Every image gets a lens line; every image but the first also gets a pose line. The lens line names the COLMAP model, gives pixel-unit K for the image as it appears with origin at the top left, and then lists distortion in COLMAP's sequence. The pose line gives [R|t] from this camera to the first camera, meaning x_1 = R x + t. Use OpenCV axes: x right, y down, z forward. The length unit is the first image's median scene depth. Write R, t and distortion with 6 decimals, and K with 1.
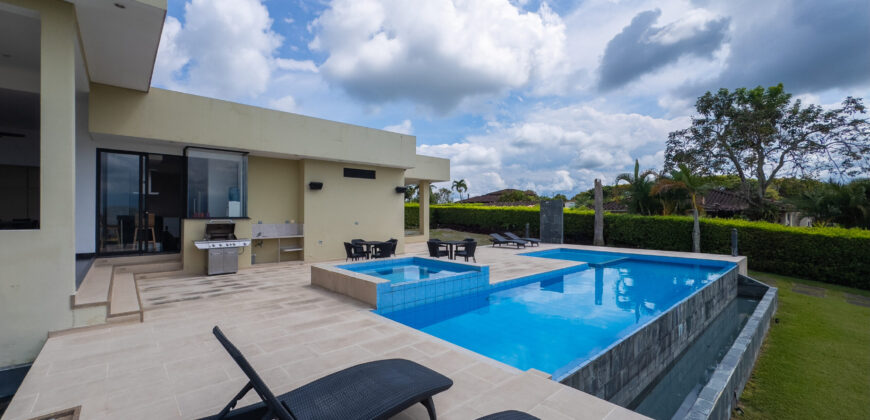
lens RADIAL K [[349.0, 0, 437.0], [0, 349.0, 211.3], [0, 0, 1]] dist [0.001049, 0.000213]
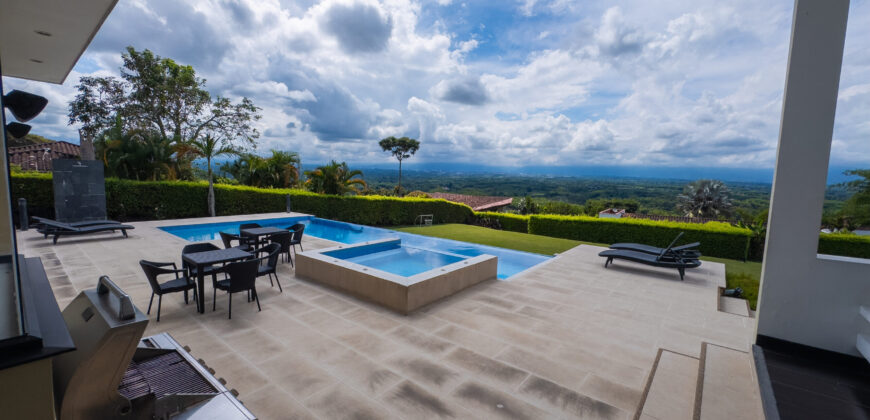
lens RADIAL K [[349.0, 0, 437.0], [0, 349.0, 211.3], [0, 0, 1]] dist [0.001049, 0.000213]
pose [[-0.145273, -0.095365, 0.984785, -0.401252], [-0.025299, 0.995376, 0.092659, -0.015835], [-0.989068, -0.011453, -0.147014, 0.428562]]
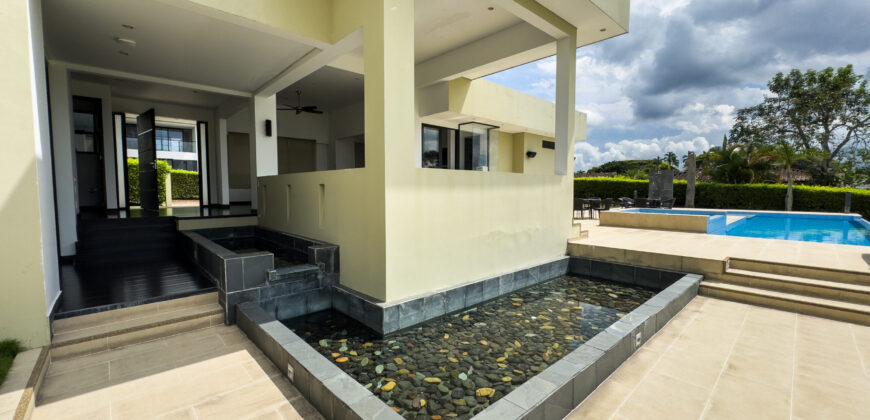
lens RADIAL K [[349.0, 0, 437.0], [0, 349.0, 211.3], [0, 0, 1]] dist [0.001049, 0.000213]
pose [[0.999988, 0.002345, 0.004226, -0.395123], [-0.002627, 0.997688, 0.067904, 0.027095], [-0.004057, -0.067915, 0.997683, -0.151742]]
